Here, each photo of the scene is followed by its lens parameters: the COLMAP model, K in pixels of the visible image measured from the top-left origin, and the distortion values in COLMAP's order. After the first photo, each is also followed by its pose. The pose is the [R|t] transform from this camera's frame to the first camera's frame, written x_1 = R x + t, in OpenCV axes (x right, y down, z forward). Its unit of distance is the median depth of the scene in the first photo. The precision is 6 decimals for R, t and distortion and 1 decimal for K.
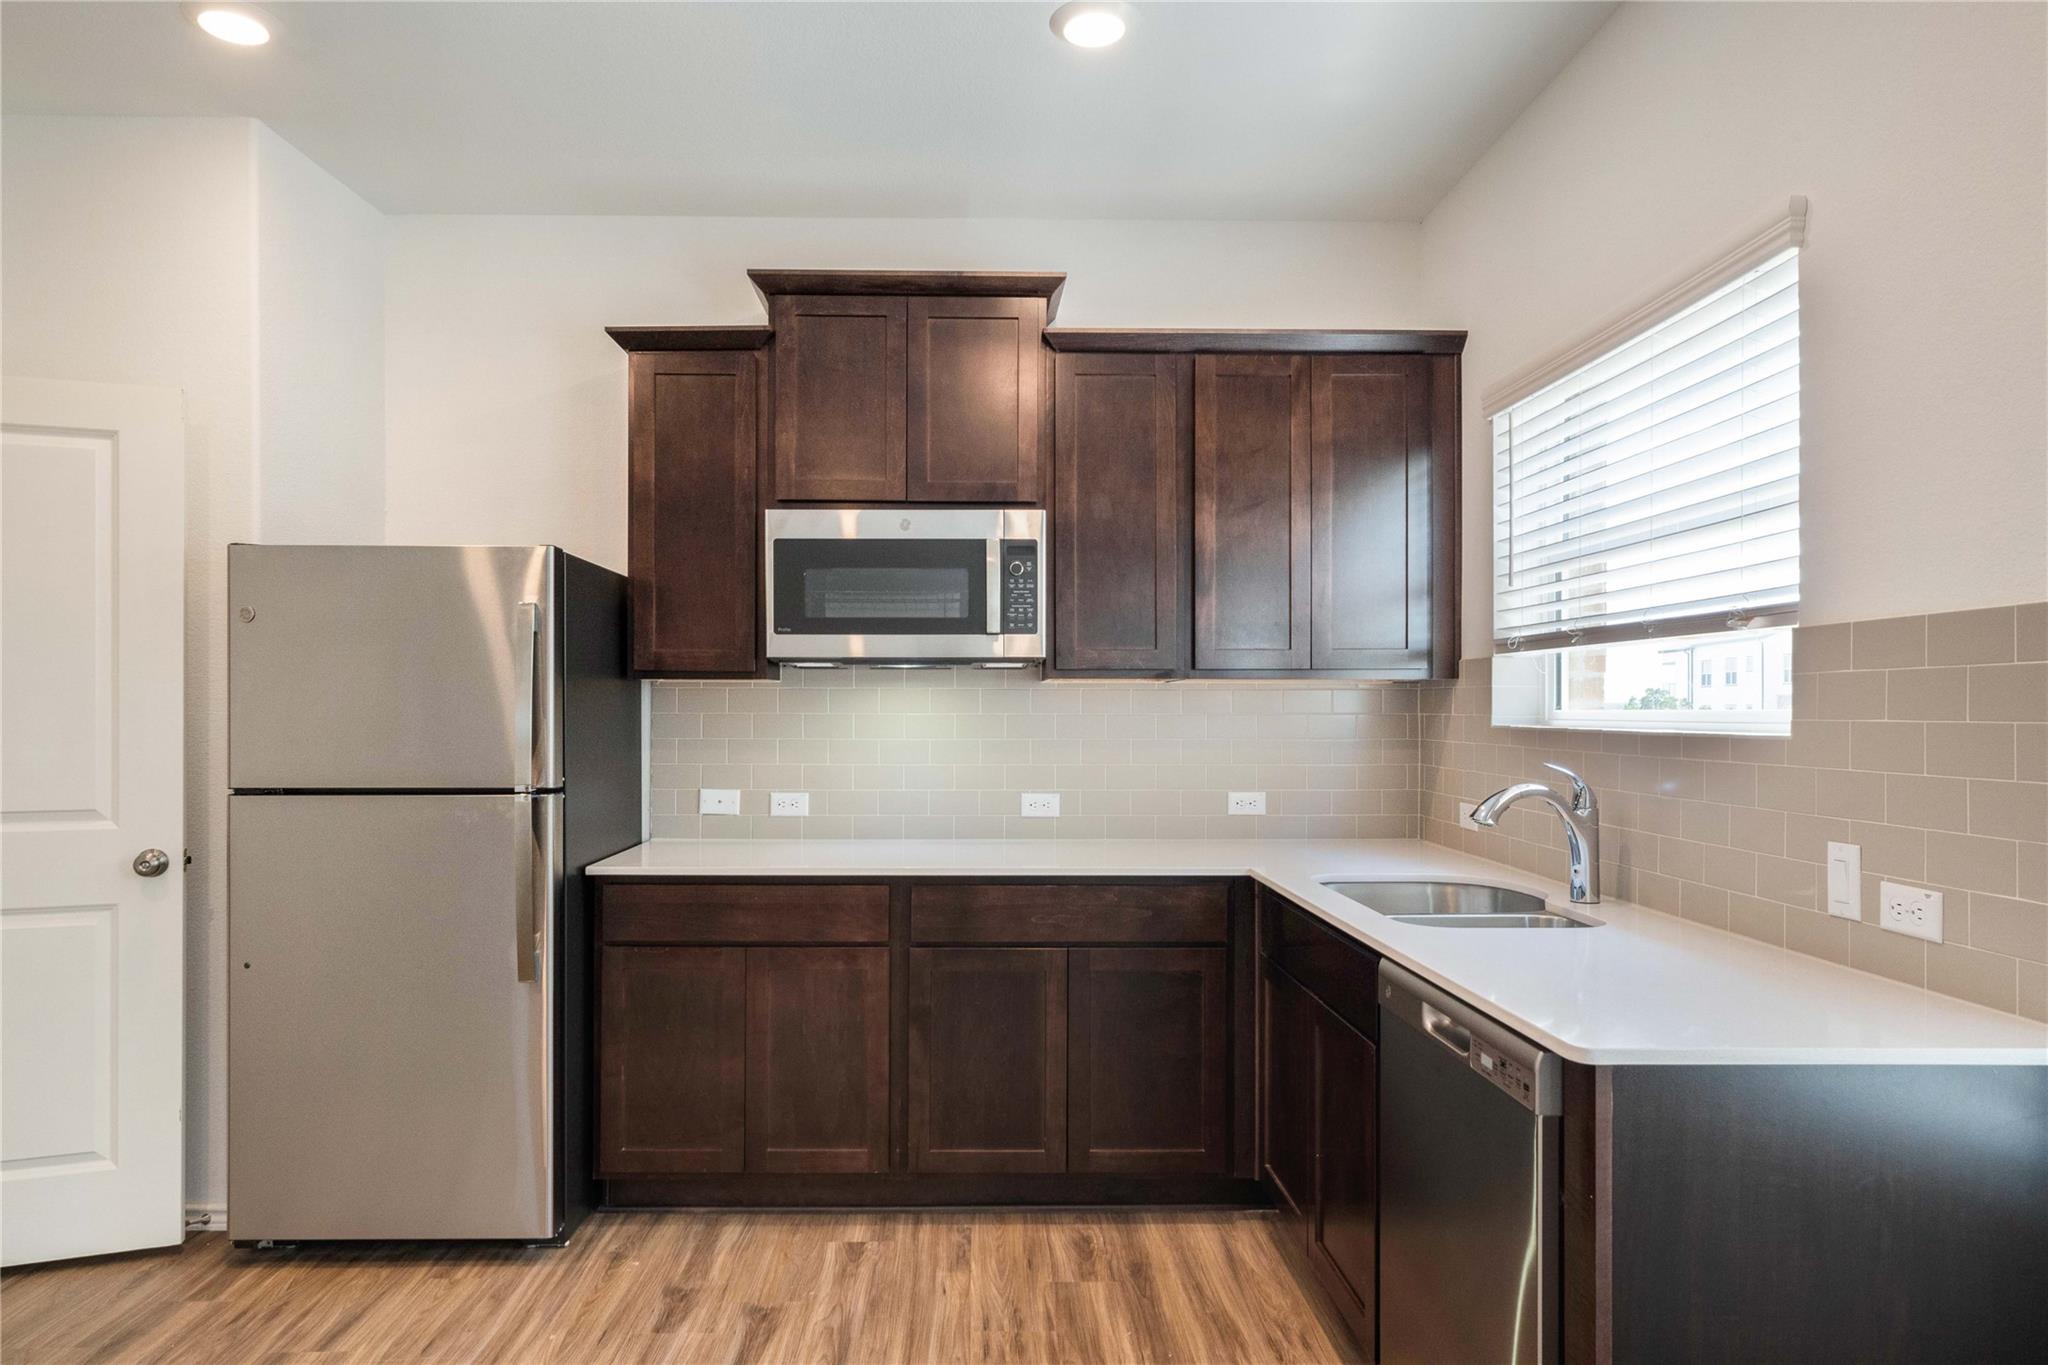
lens RADIAL K [[1239.2, 0, 984.1], [0, 1239.2, 722.1], [0, 0, 1]] dist [0.002851, 0.000421]
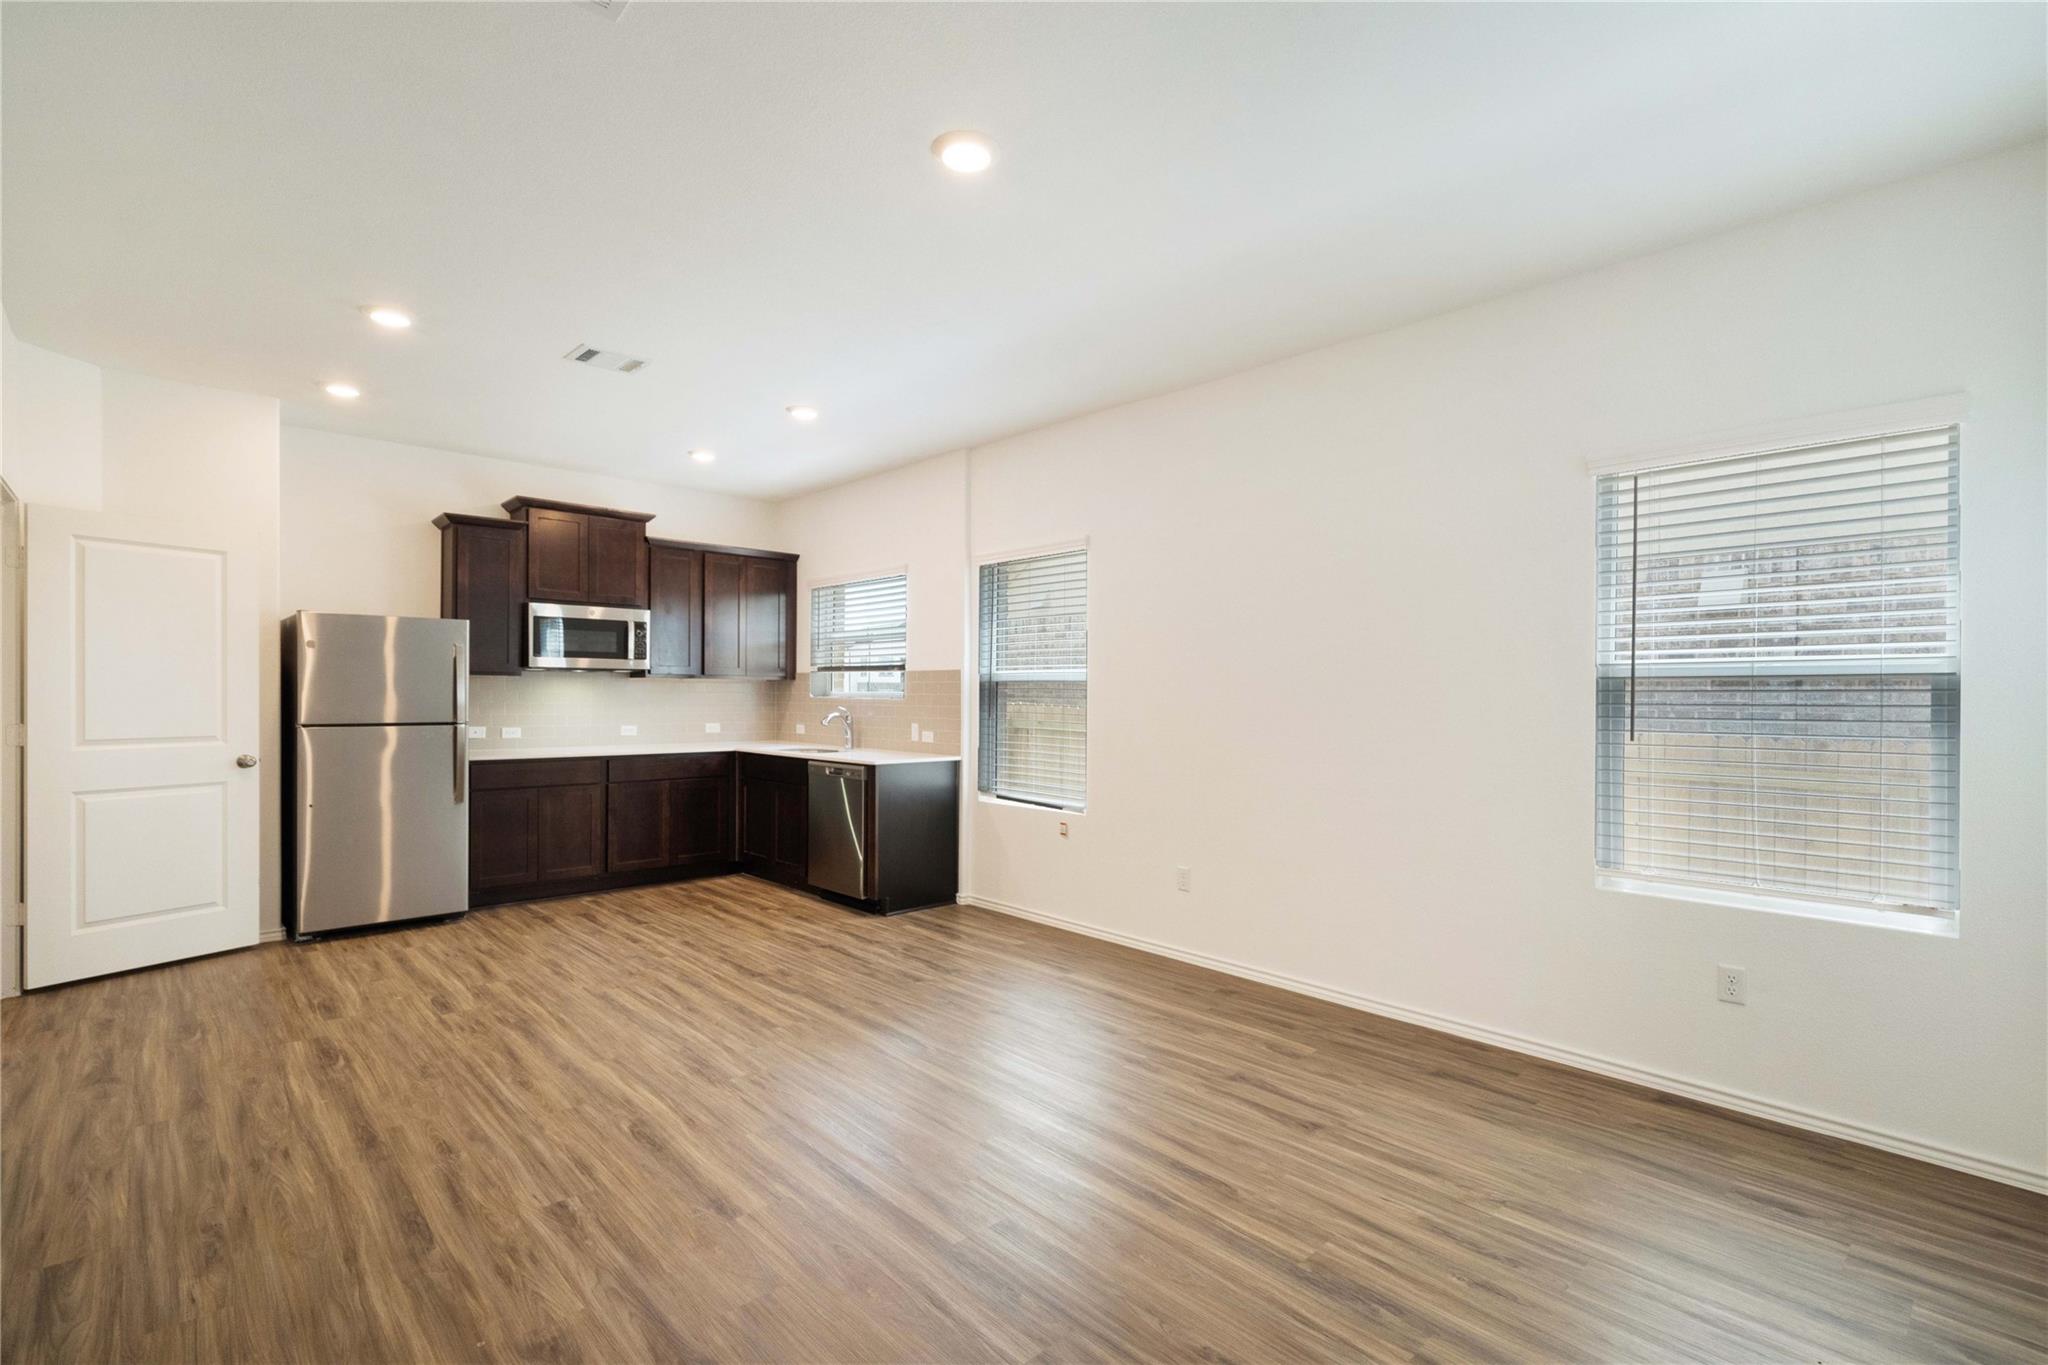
lens RADIAL K [[956.4, 0, 1024.0], [0, 956.4, 682.5], [0, 0, 1]] dist [-0.001819, 0.000305]
pose [[0.737010, 0.012001, 0.675776, -0.757722], [-0.001458, 0.999868, -0.016166, 0.005659], [-0.675881, 0.010929, 0.736930, -1.012532]]
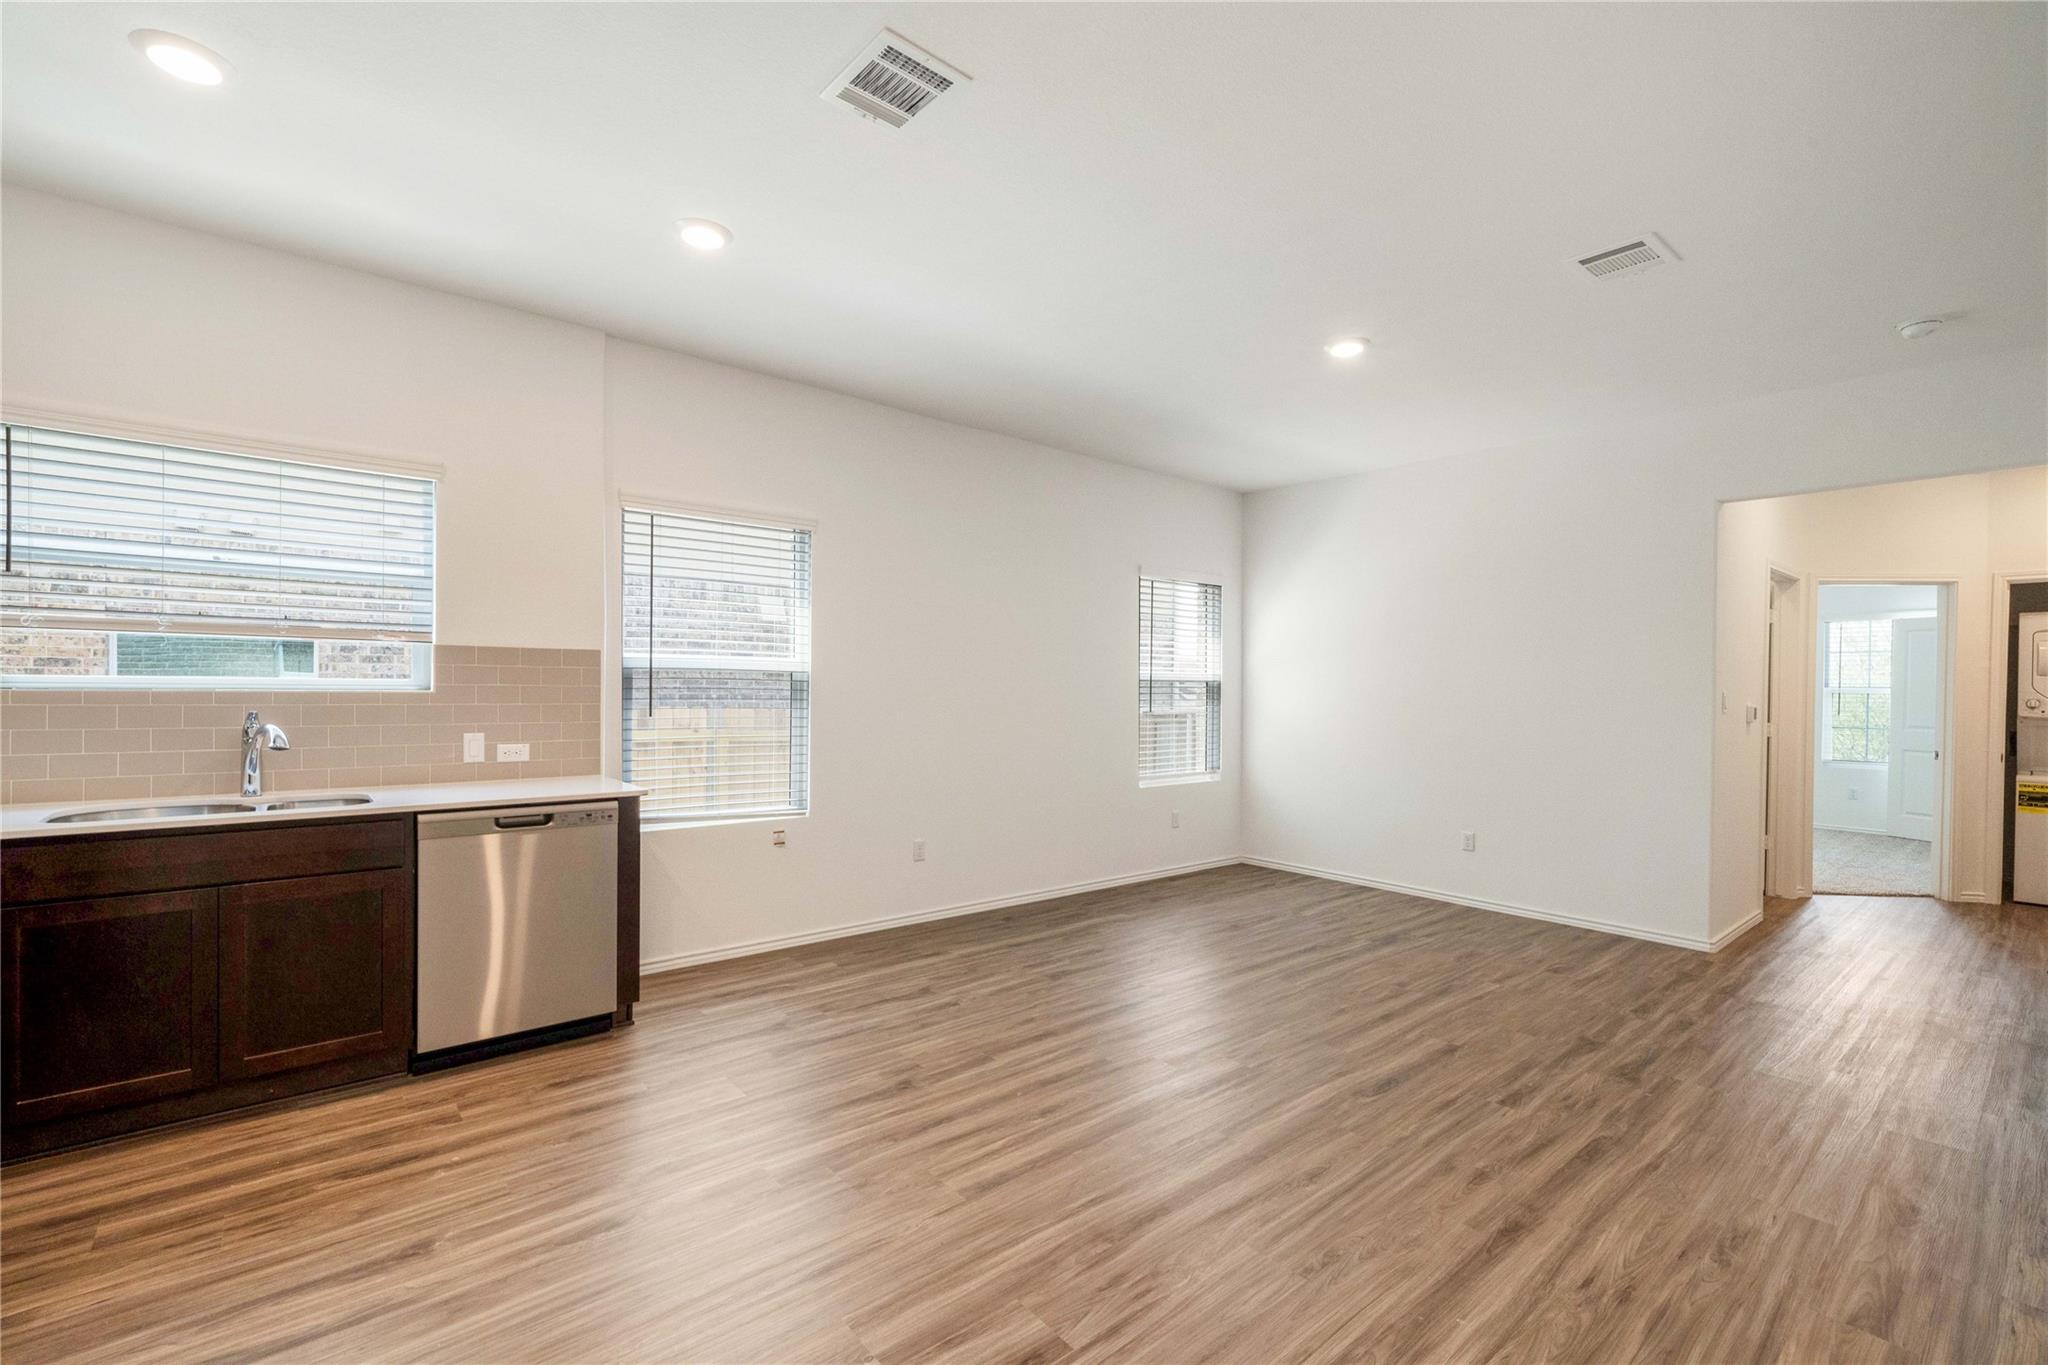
lens RADIAL K [[899.4, 0, 1025.5], [0, 899.4, 694.8], [0, 0, 1]] dist [-0.000818, -0.000167]
pose [[-0.650130, -0.015377, 0.759667, -0.883500], [-0.007749, 0.999877, 0.013607, -0.009547], [-0.759783, 0.002960, -0.650170, 0.815934]]
